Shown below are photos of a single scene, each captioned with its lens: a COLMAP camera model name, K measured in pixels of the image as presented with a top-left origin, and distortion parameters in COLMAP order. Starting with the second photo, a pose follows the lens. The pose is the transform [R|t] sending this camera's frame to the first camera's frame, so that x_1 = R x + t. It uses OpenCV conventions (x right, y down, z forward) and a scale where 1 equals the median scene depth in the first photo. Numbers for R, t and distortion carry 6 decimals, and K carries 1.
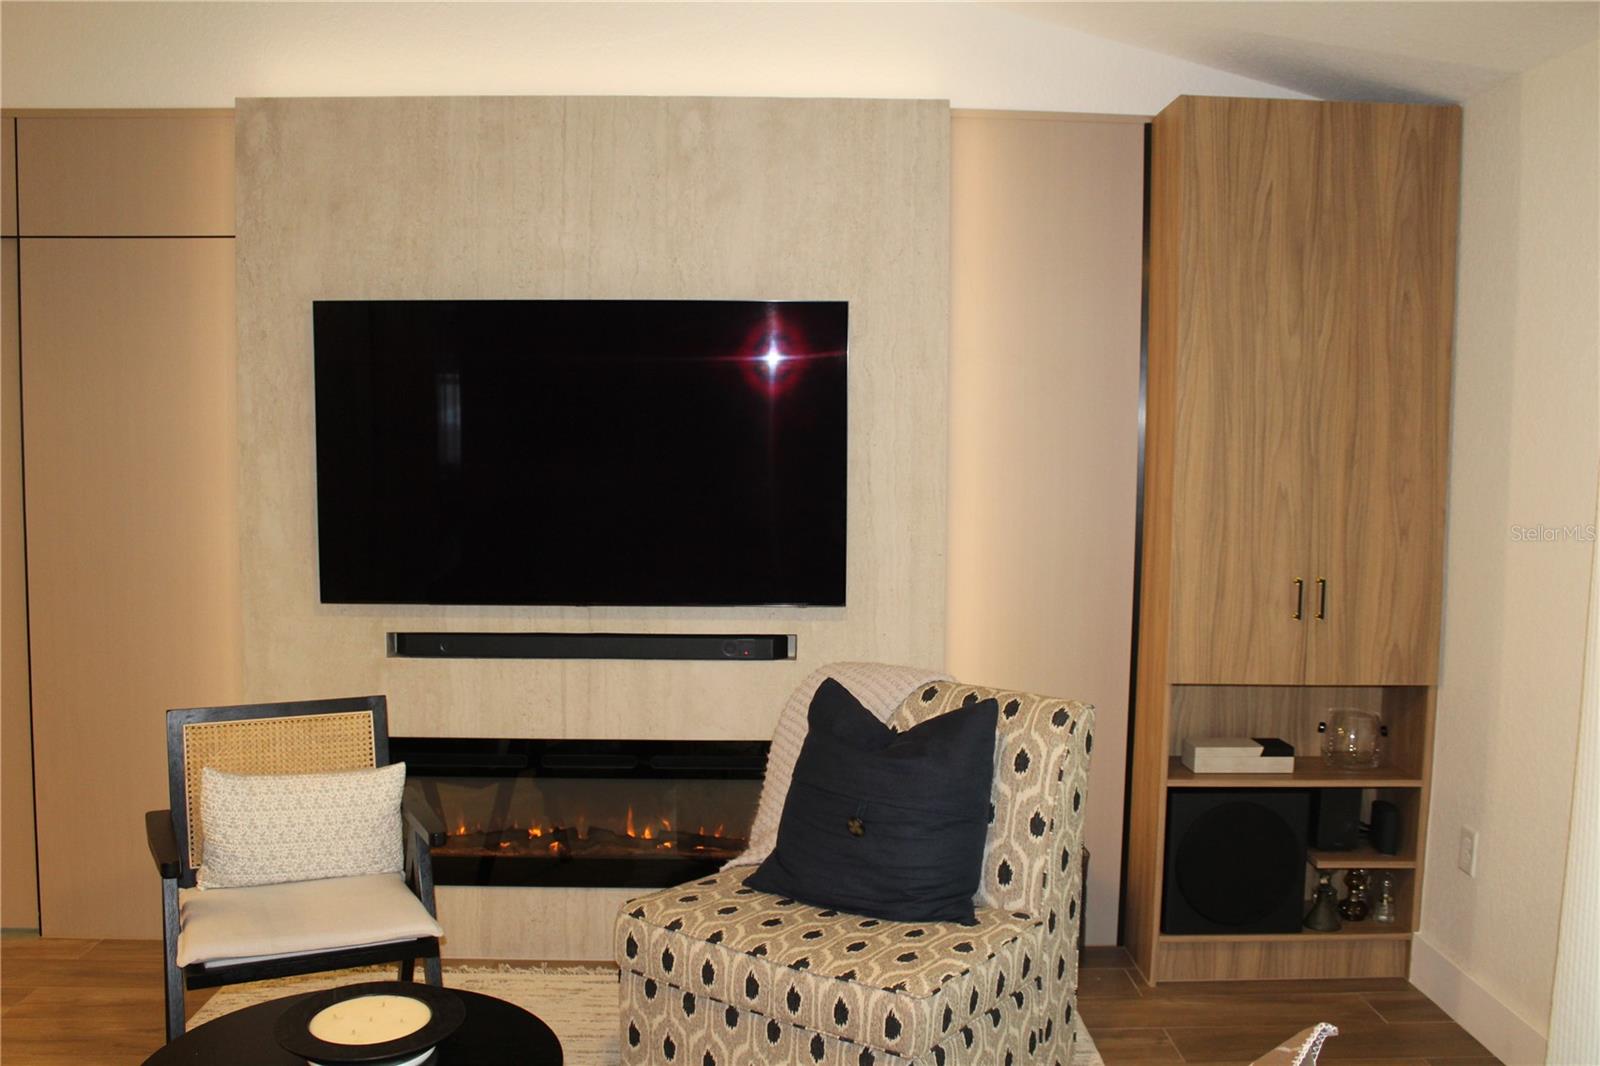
lens RADIAL K [[1399.2, 0, 801.8], [0, 1399.2, 525.4], [0, 0, 1]] dist [-0.158680, 0.142821]
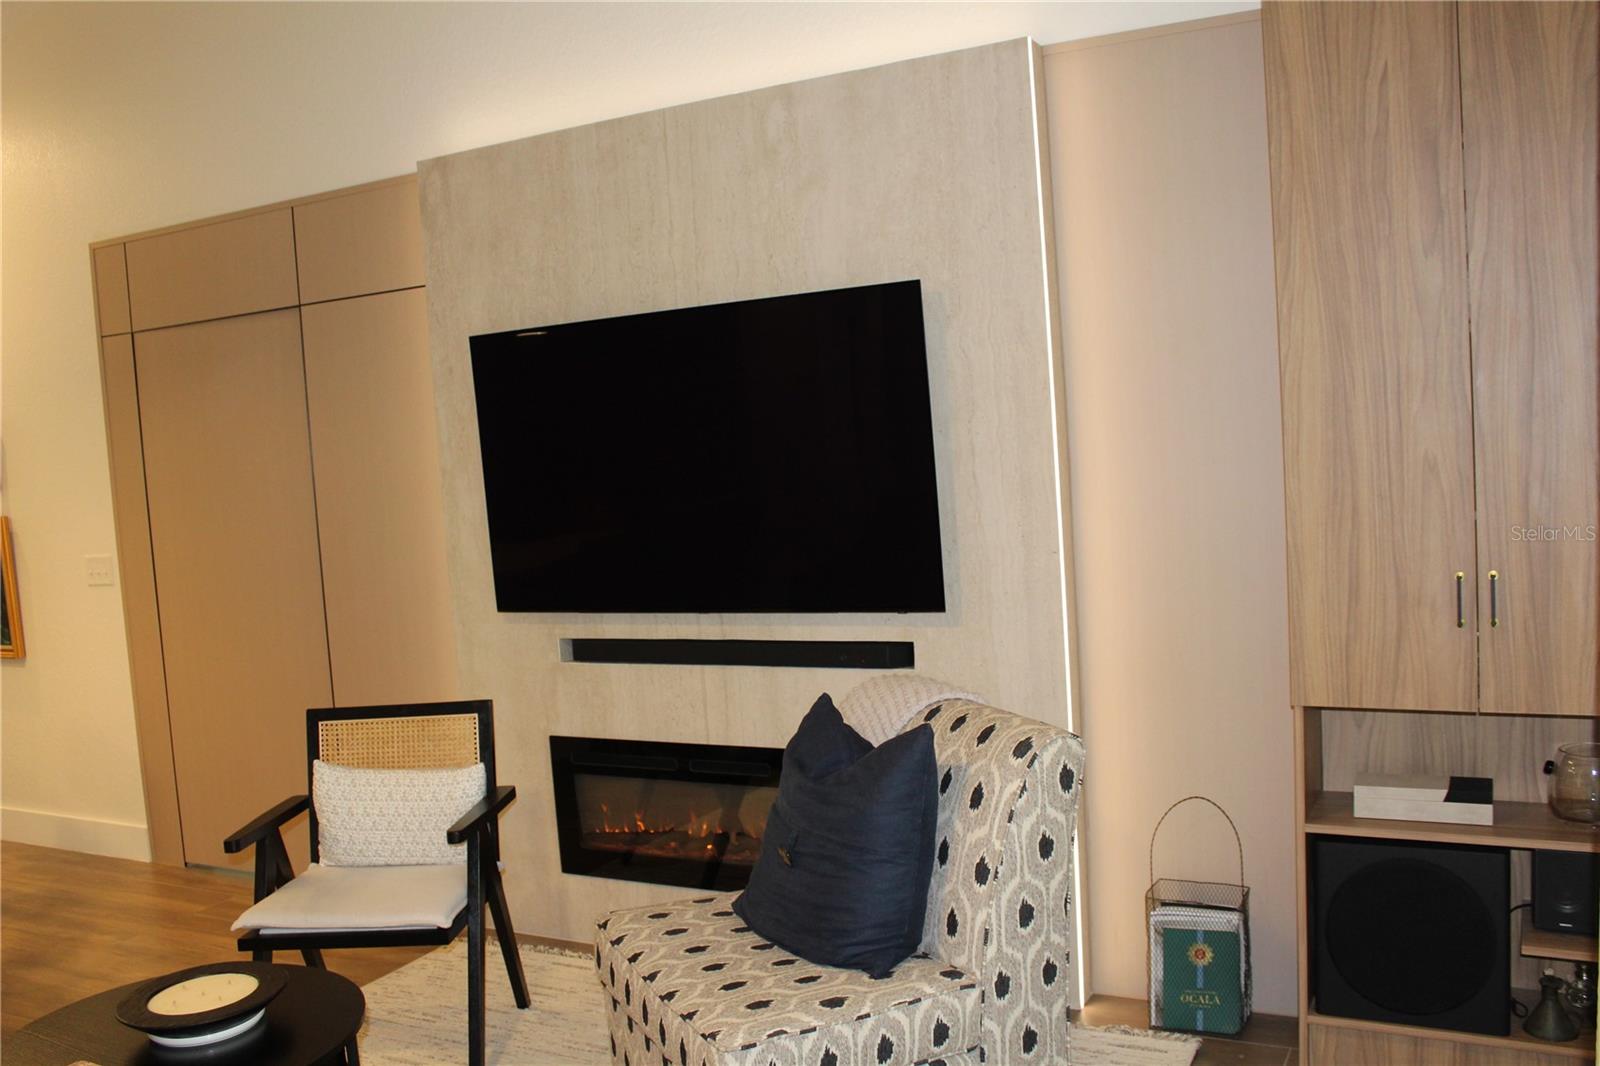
lens RADIAL K [[1399.2, 0, 793.7], [0, 1399.2, 525.2], [0, 0, 1]] dist [-0.158680, 0.142821]
pose [[0.871501, -0.035461, -0.489111, 0.402037], [0.041684, 0.999129, 0.001834, -0.004699], [0.488620, -0.021987, 0.872220, 0.158598]]
